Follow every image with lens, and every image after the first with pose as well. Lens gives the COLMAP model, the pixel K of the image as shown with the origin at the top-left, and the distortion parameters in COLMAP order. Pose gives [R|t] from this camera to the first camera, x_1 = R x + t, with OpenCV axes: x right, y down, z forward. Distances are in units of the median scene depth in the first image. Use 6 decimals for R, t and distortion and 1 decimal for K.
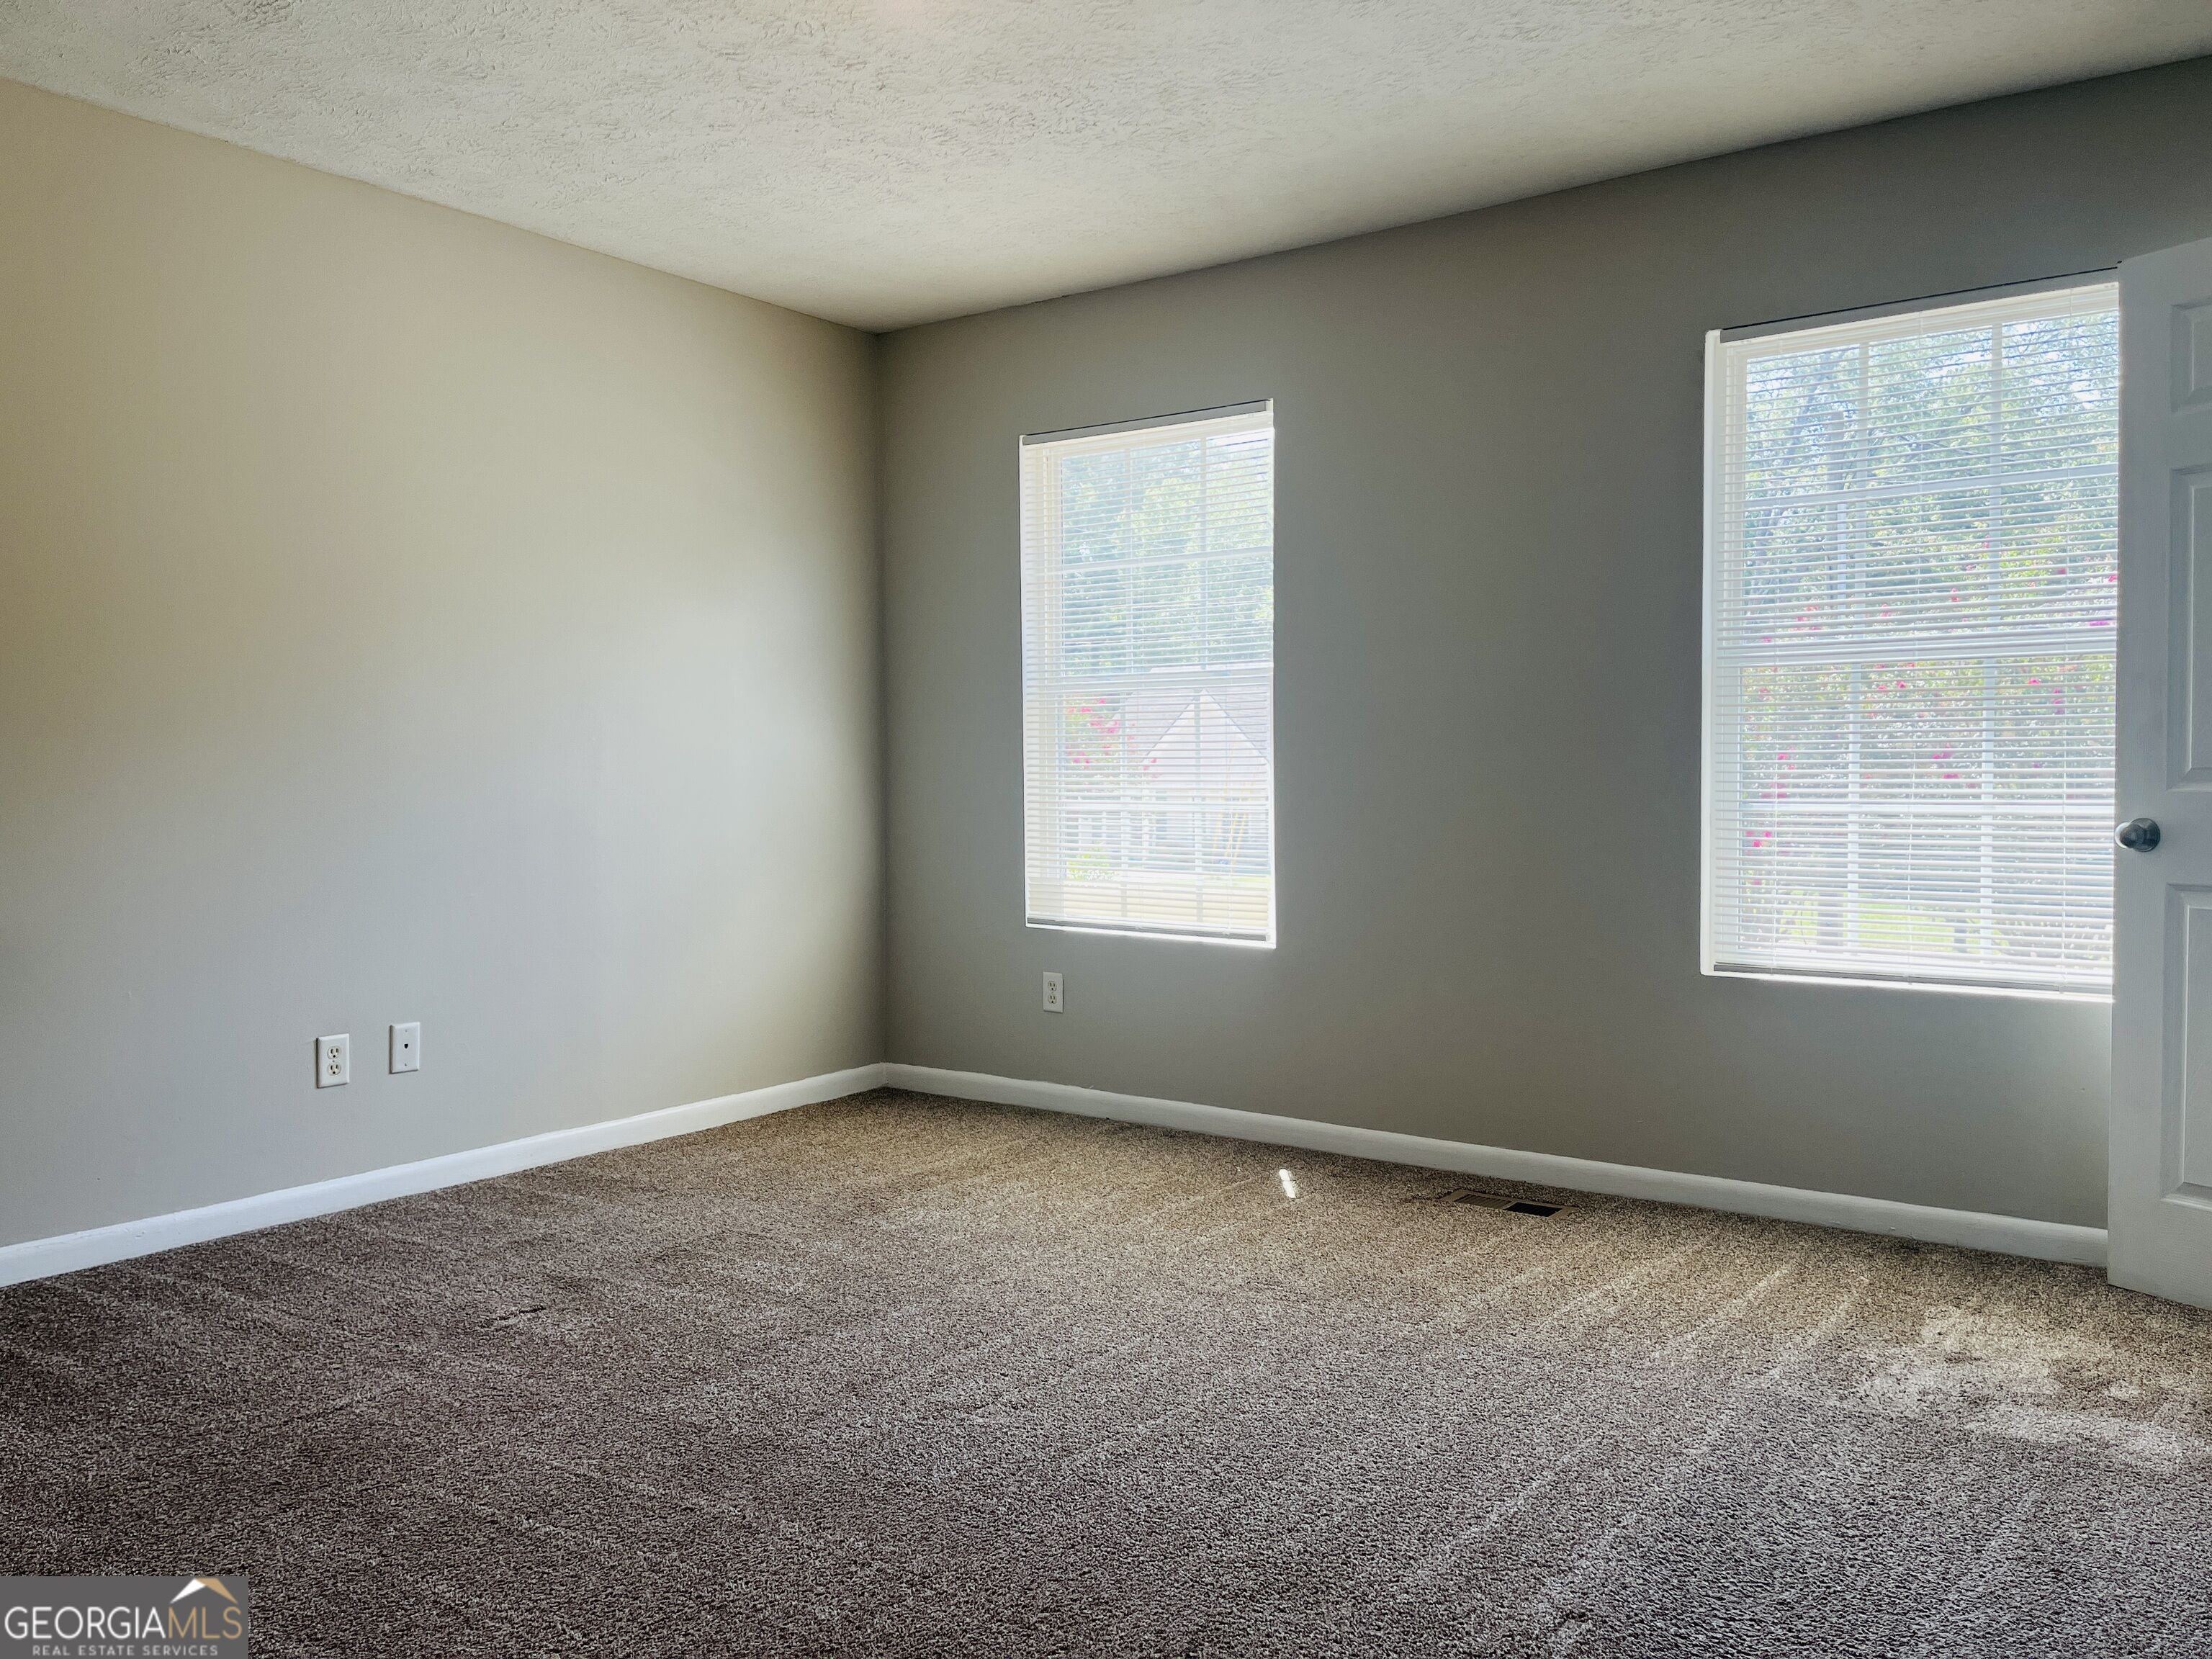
lens RADIAL K [[1693.8, 0, 1120.6], [0, 1693.8, 840.4], [0, 0, 1]] dist [0.072976, -0.078327]
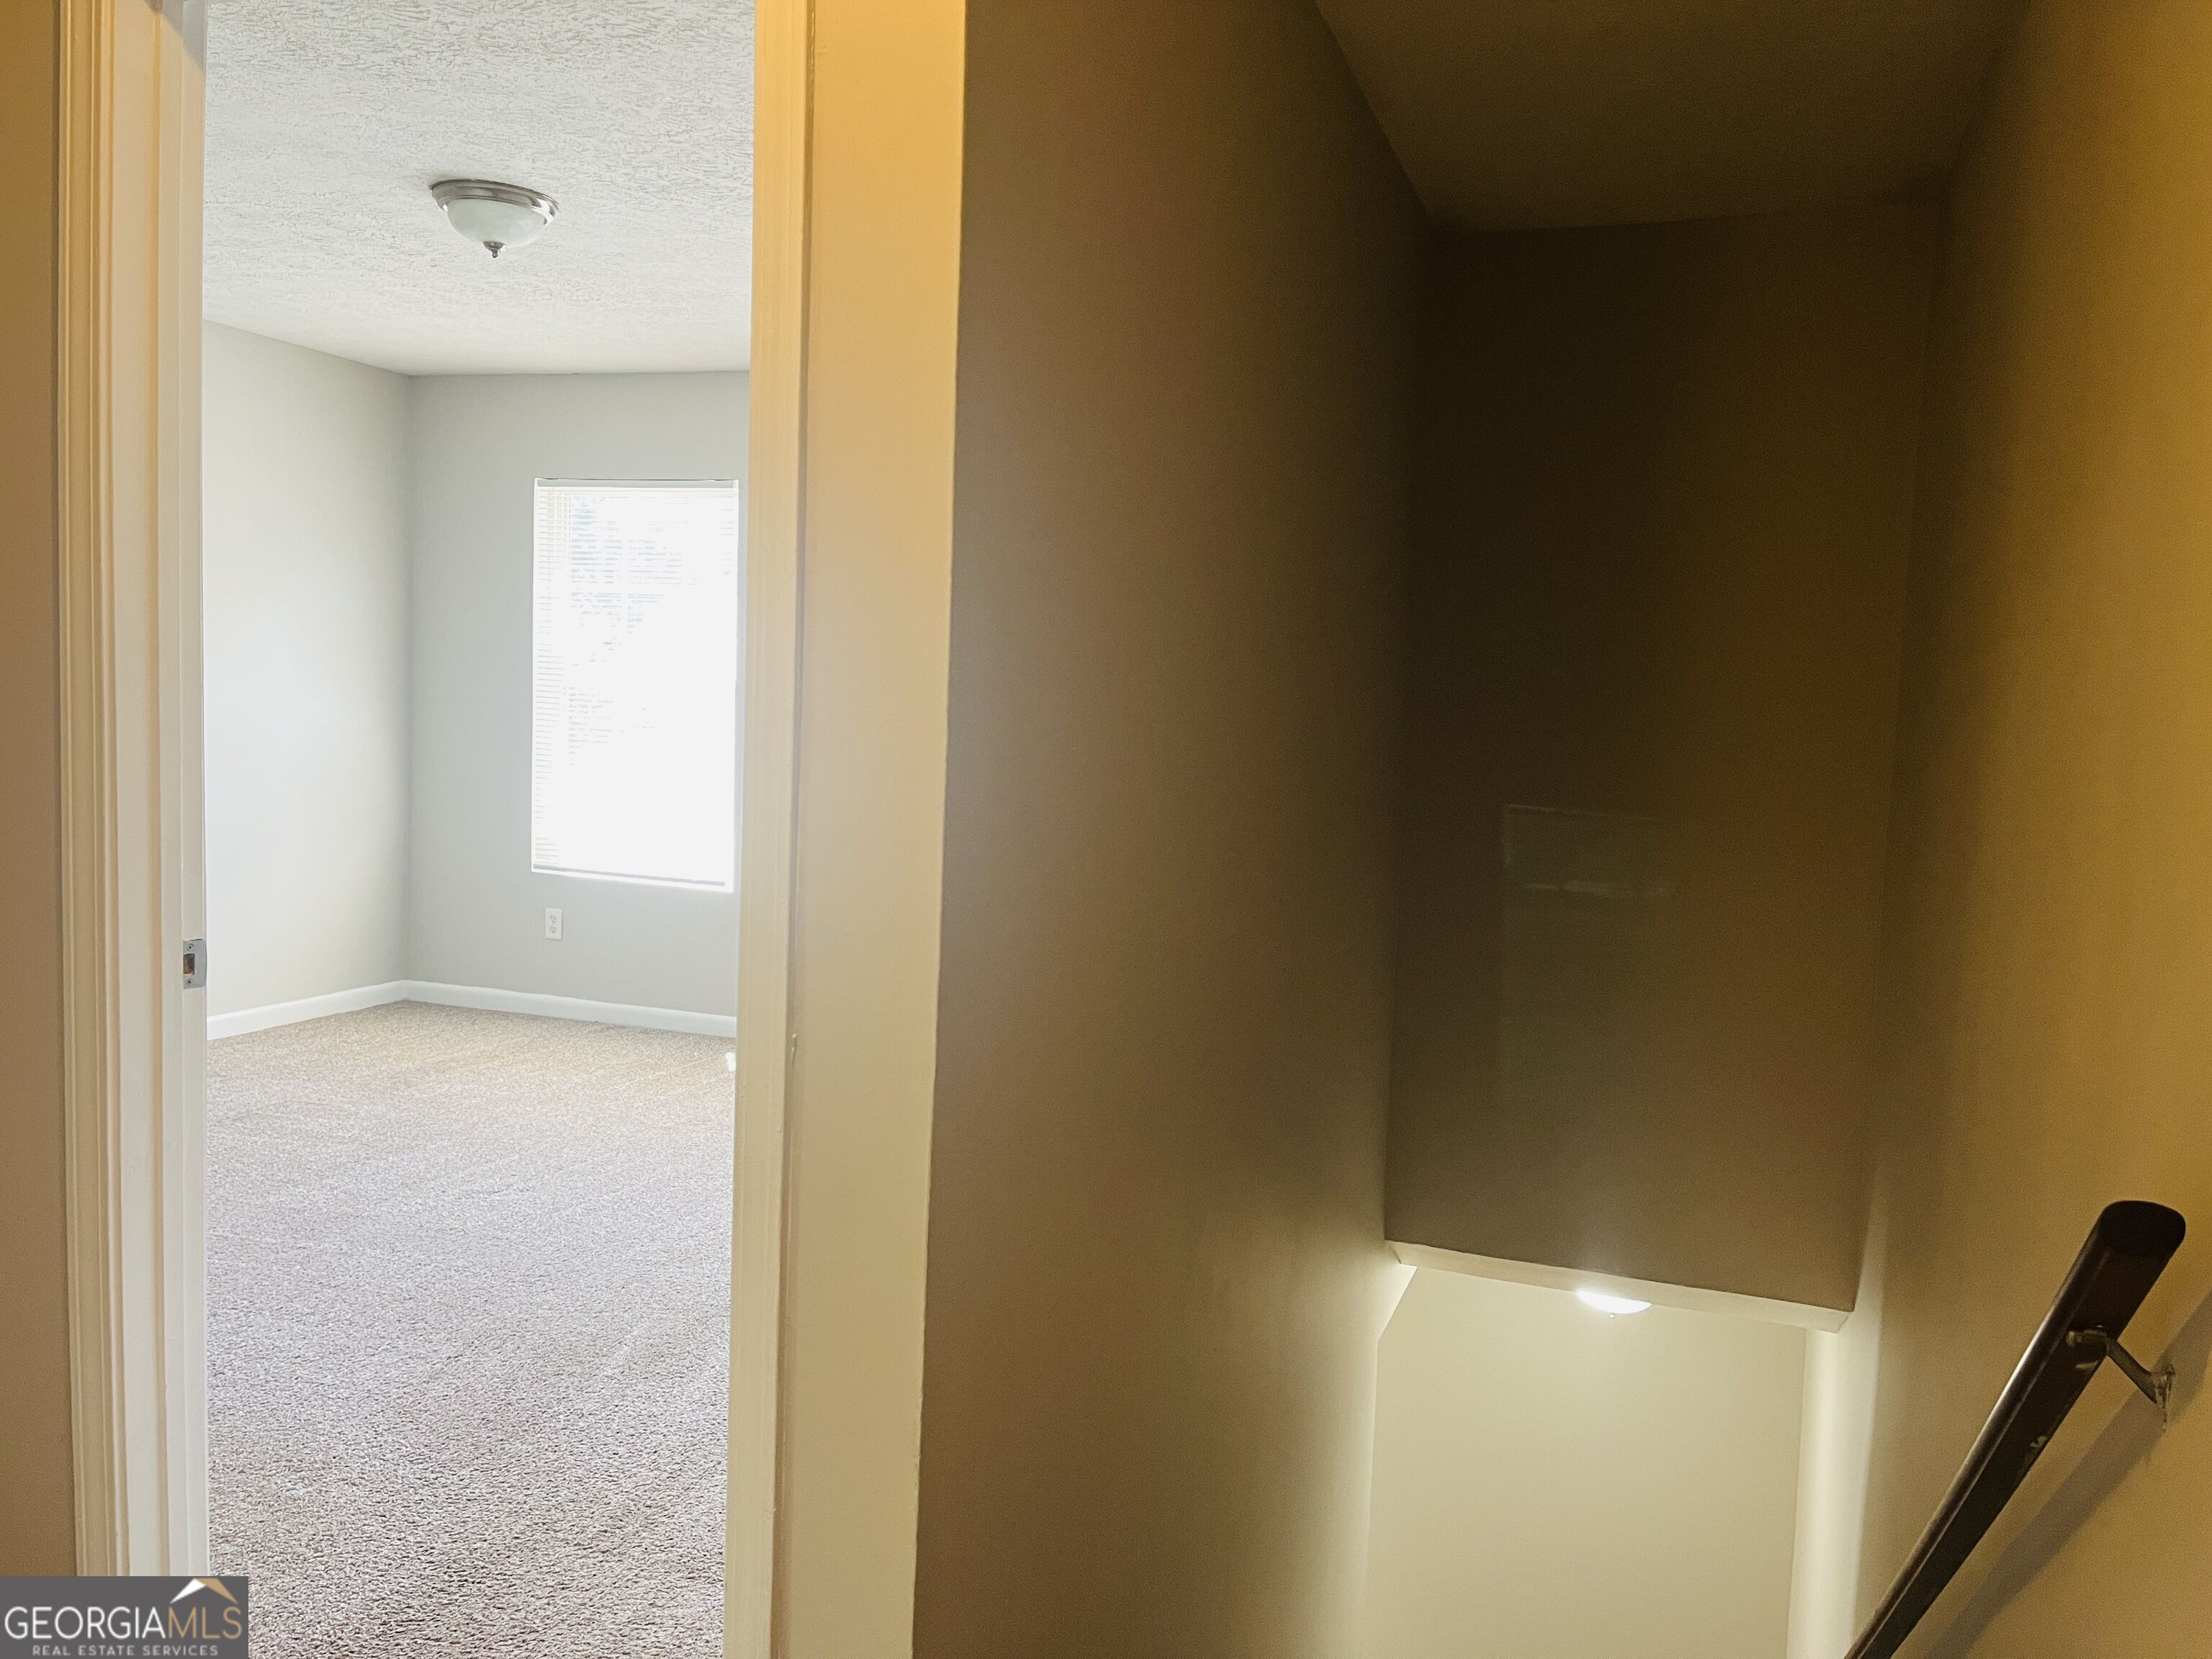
lens RADIAL K [[1693.8, 0, 1120.6], [0, 1693.8, 840.4], [0, 0, 1]] dist [0.072976, -0.078327]
pose [[0.960672, 0.023072, 0.276725, 0.014783], [-0.034245, 0.998779, 0.035611, -0.037644], [-0.275565, -0.043687, 0.960289, -0.392507]]
